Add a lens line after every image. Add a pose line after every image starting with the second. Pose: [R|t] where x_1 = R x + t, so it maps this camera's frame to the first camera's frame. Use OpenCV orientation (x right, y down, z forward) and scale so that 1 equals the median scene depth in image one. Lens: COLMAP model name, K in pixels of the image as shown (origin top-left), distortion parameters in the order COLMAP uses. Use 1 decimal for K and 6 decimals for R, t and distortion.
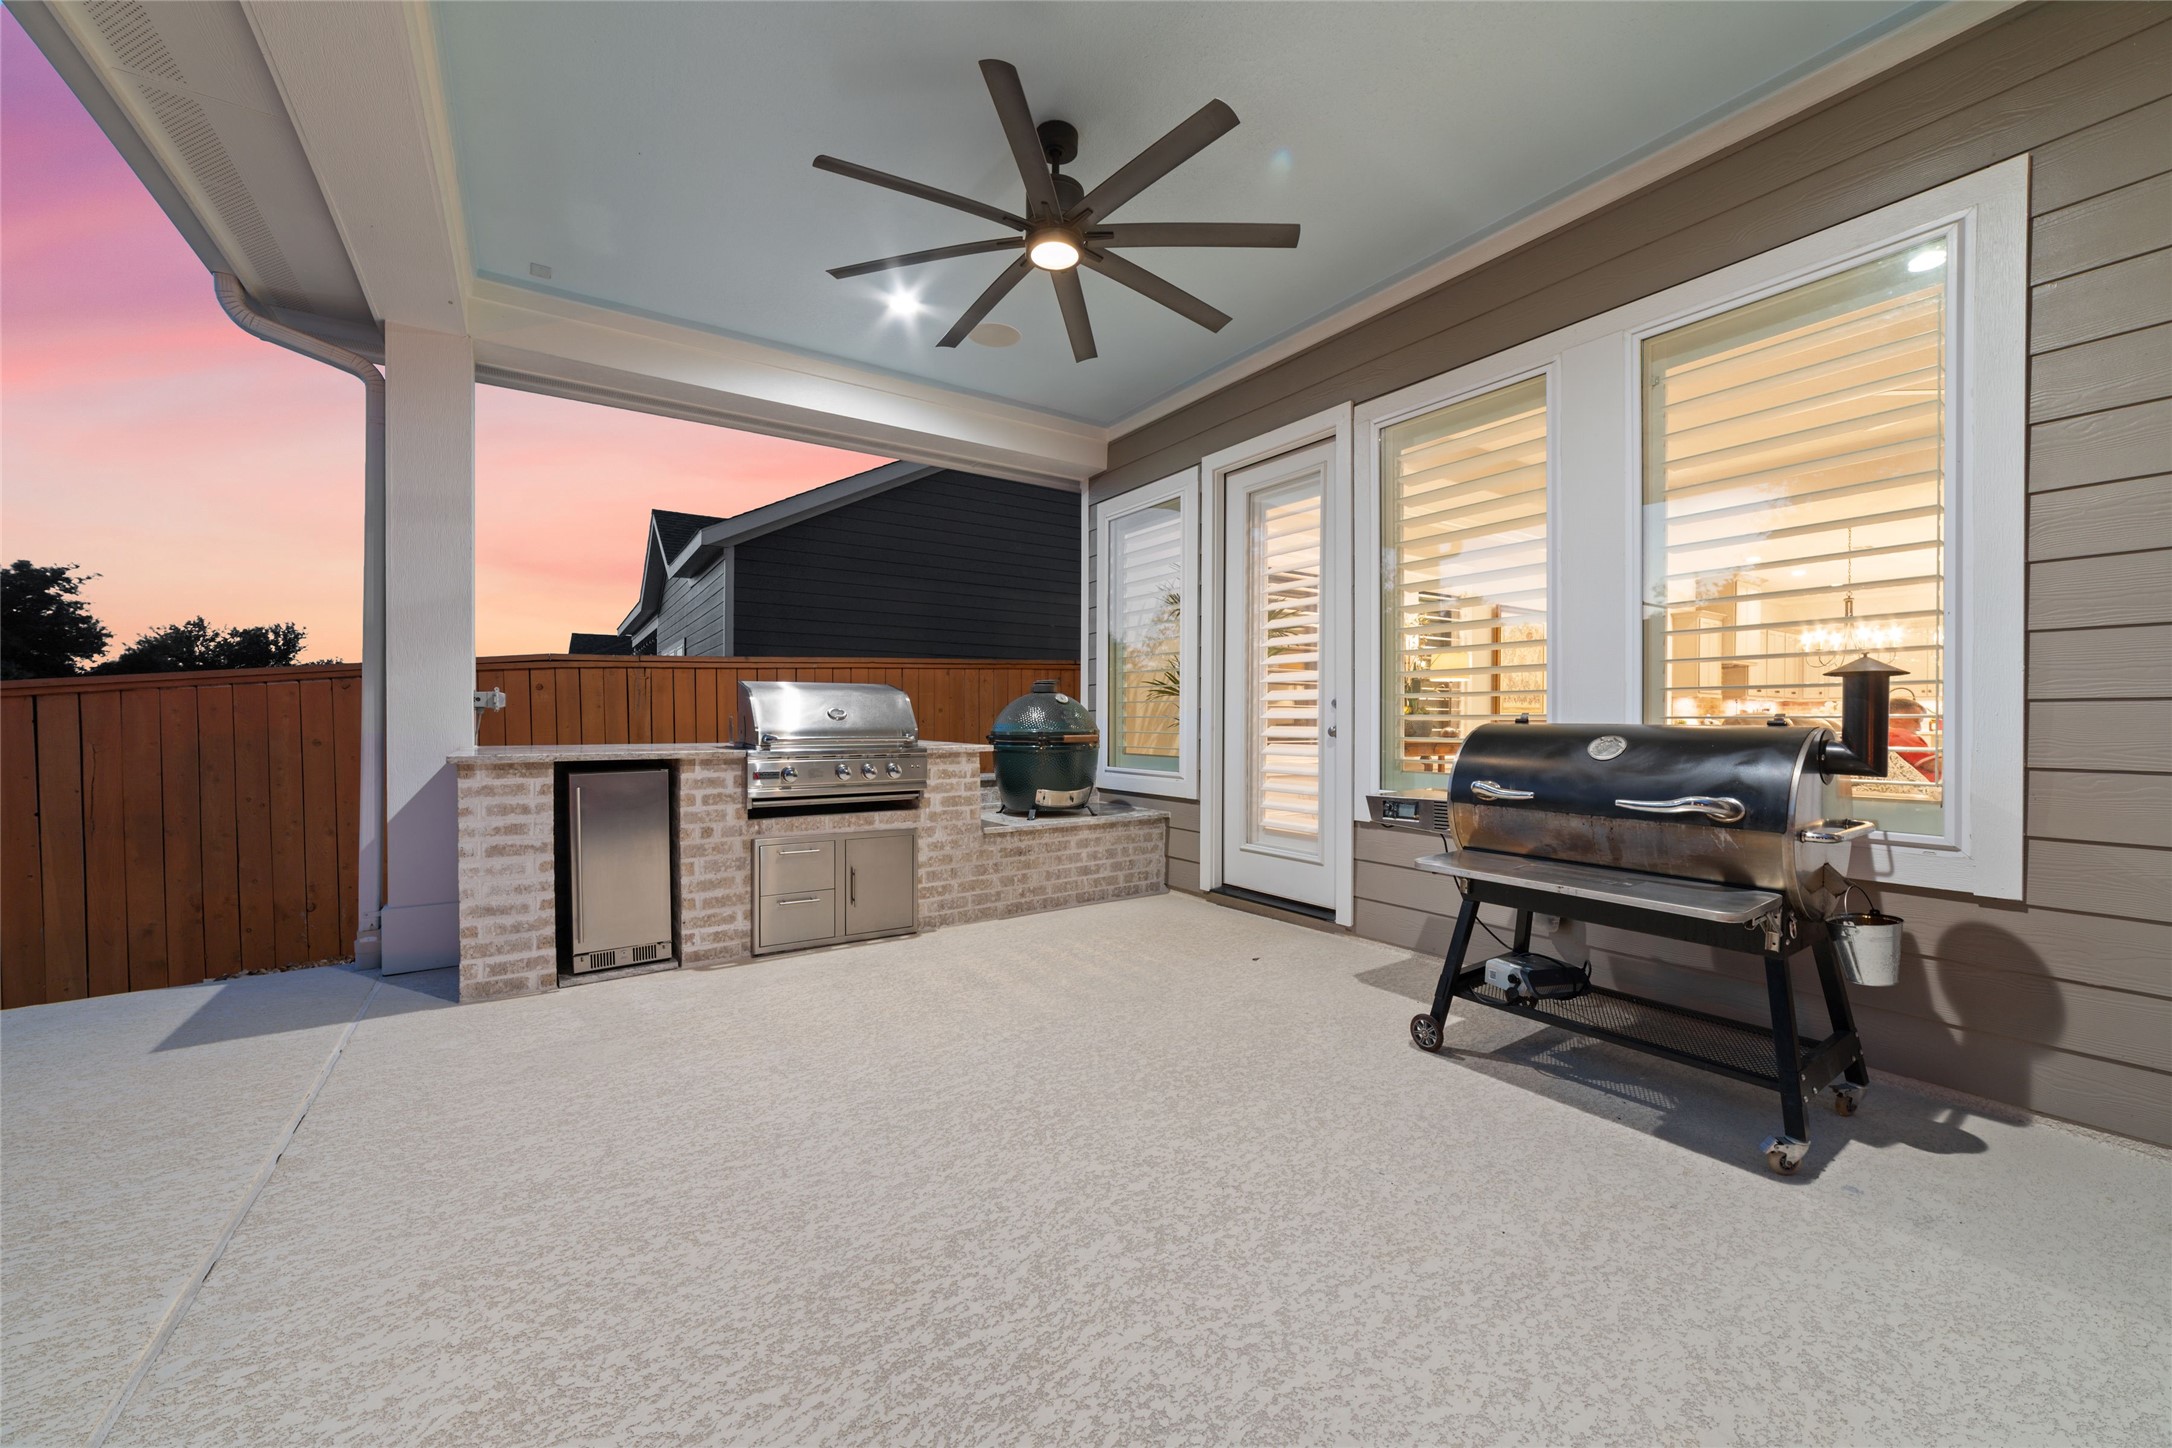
lens RADIAL K [[825.9, 0, 1092.3], [0, 825.9, 727.0], [0, 0, 1]] dist [-0.009092, 0.002526]
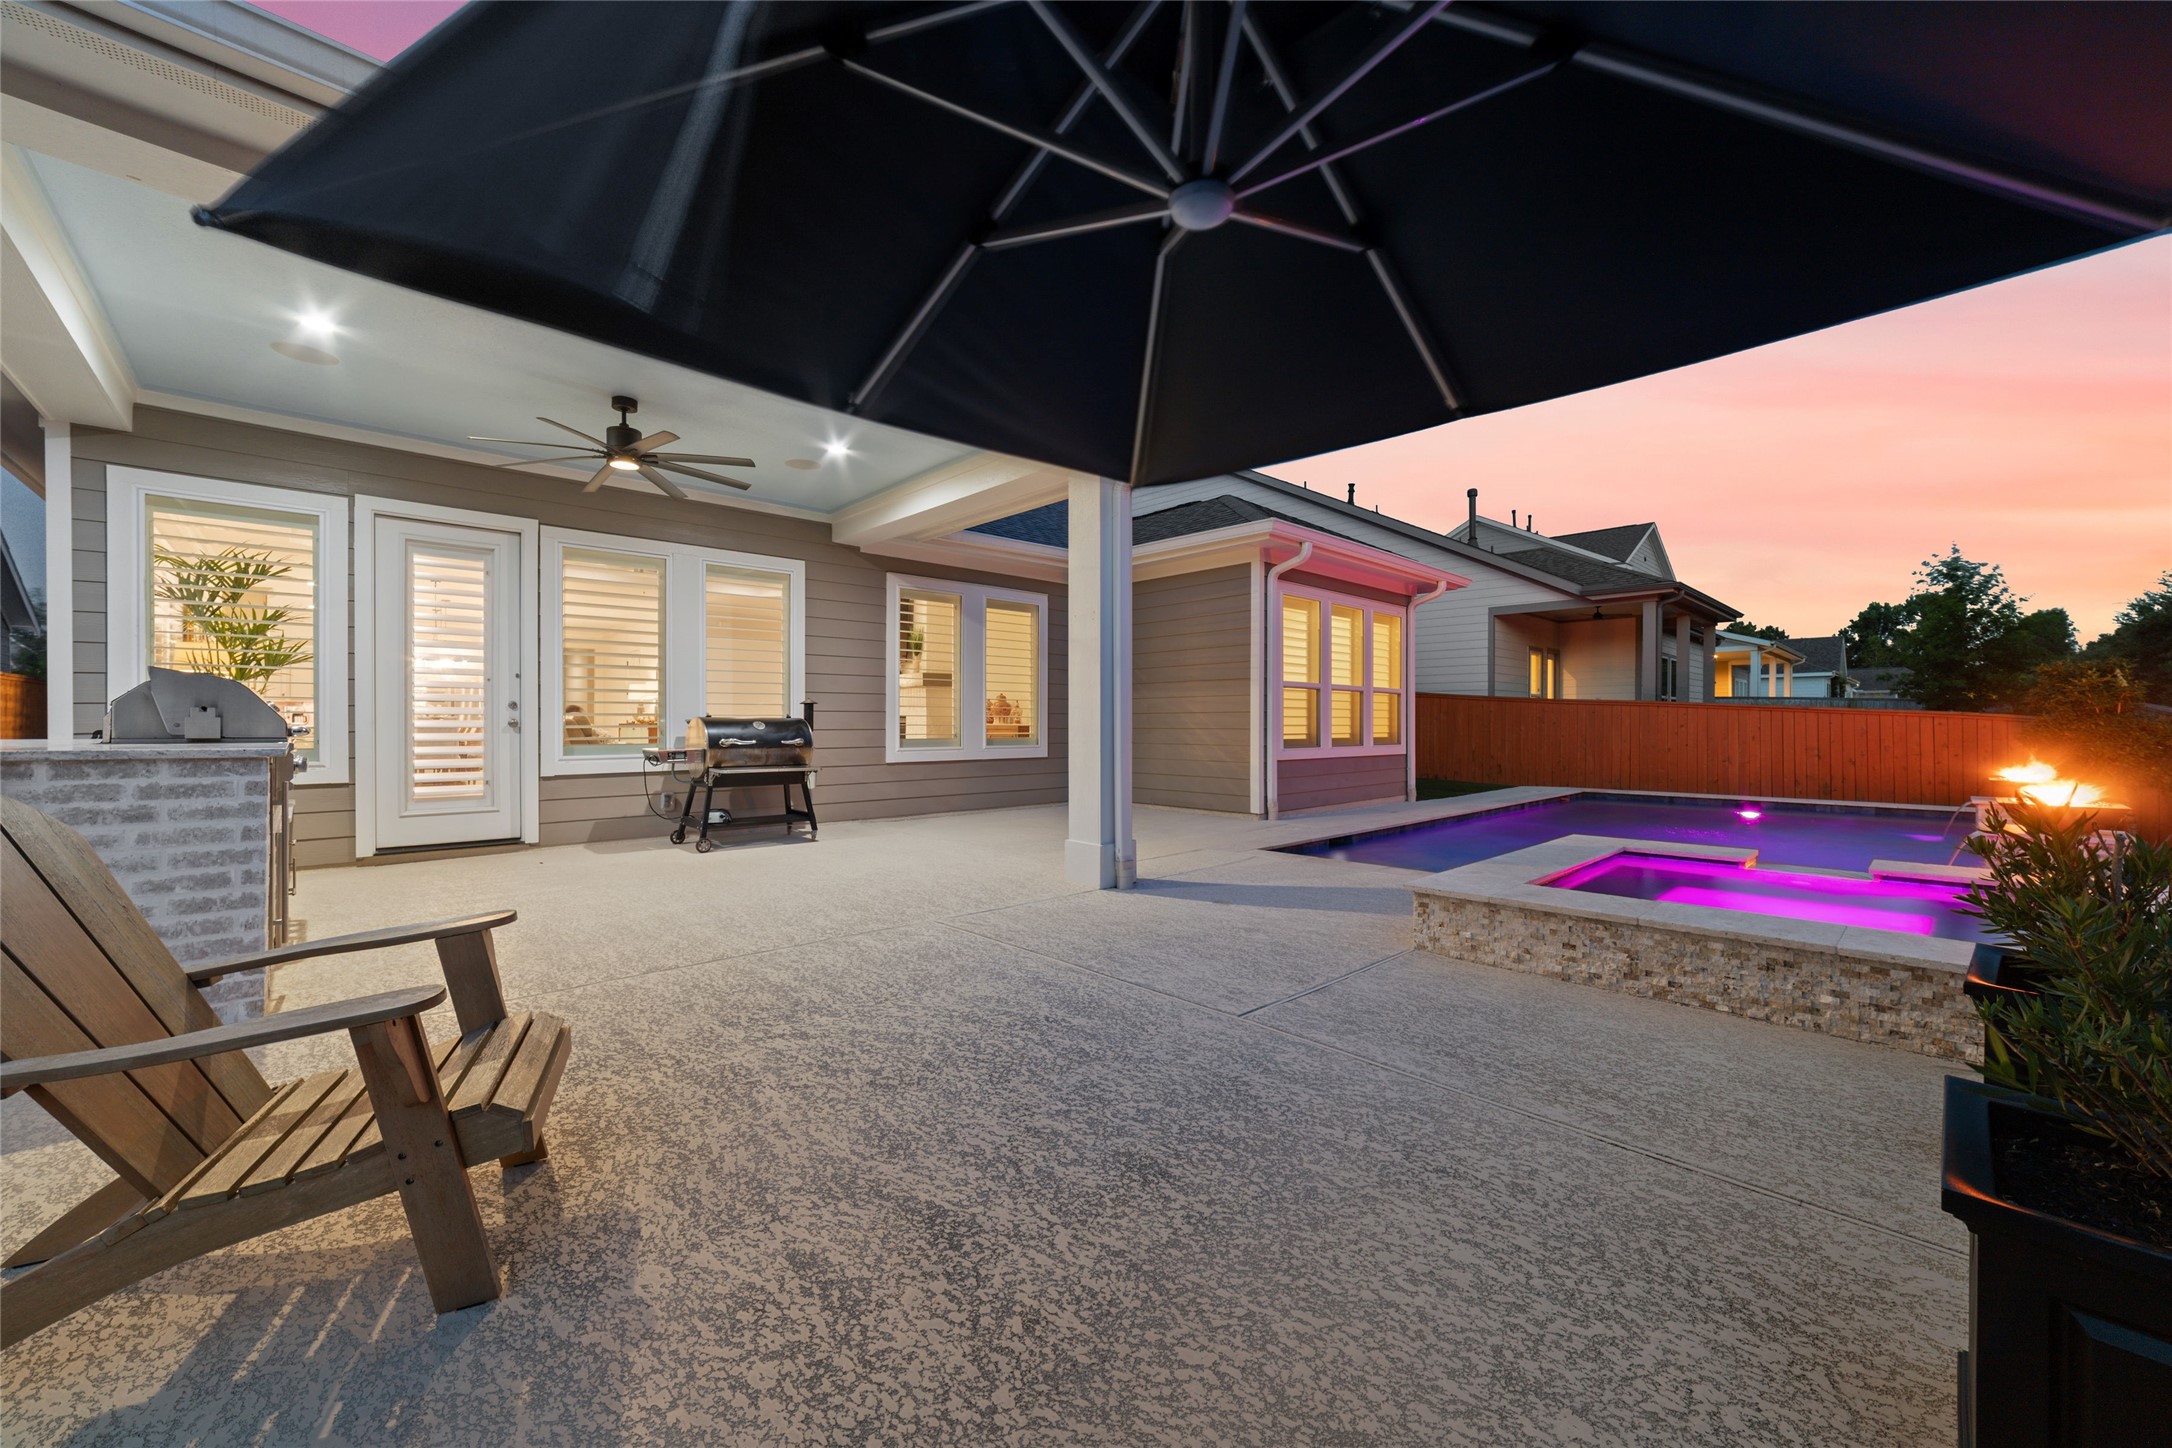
lens RADIAL K [[825.9, 0, 1097.8], [0, 825.9, 723.4], [0, 0, 1]] dist [-0.009092, 0.002526]
pose [[-0.176058, -0.003047, 0.984375, -1.517673], [0.007814, 0.999959, 0.004493, 0.008440], [-0.984349, 0.008483, -0.176027, 0.202684]]
